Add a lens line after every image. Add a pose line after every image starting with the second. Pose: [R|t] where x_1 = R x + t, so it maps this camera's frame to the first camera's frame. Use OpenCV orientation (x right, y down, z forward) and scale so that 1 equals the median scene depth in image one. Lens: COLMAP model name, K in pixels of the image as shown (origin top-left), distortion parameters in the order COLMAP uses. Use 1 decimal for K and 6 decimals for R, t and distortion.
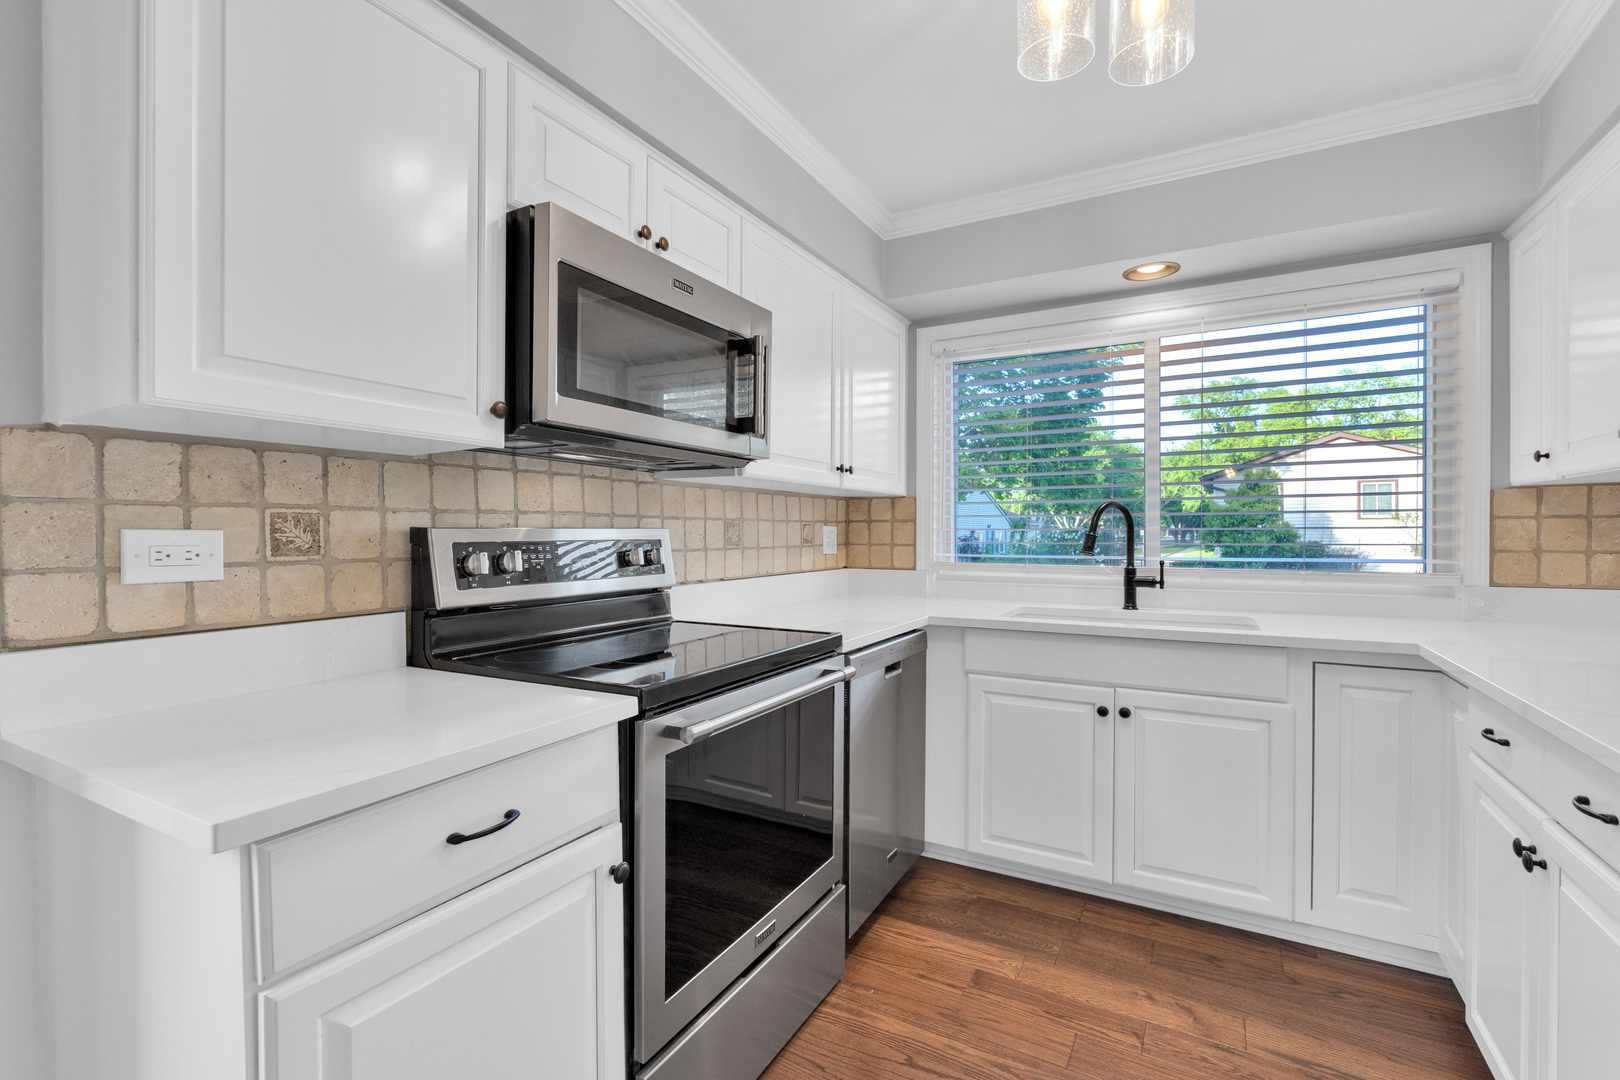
lens RADIAL K [[719.9, 0, 780.2], [0, 719.9, 538.1], [0, 0, 1]] dist [-0.000310, -0.000291]
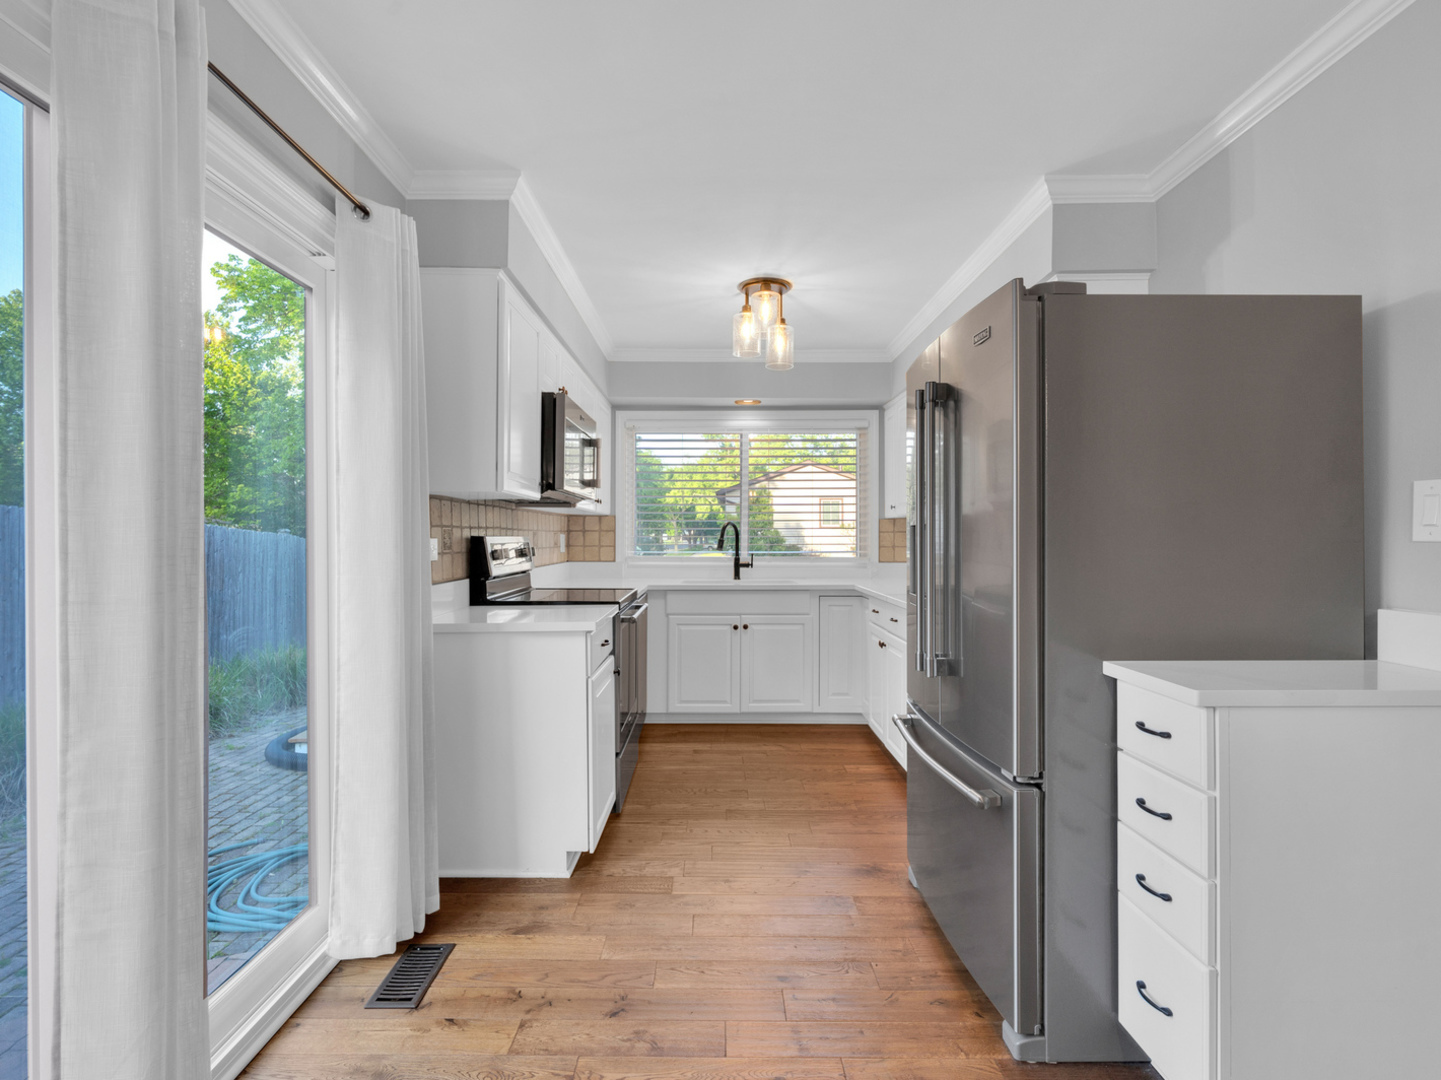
lens RADIAL K [[711.4, 0, 730.9], [0, 711.4, 537.9], [0, 0, 1]] dist [0.000546, -0.000444]
pose [[0.850813, 0.000814, 0.525468, -0.605128], [0.002773, 0.999978, -0.006039, 0.002662], [-0.525462, 0.006595, 0.850792, -0.682701]]
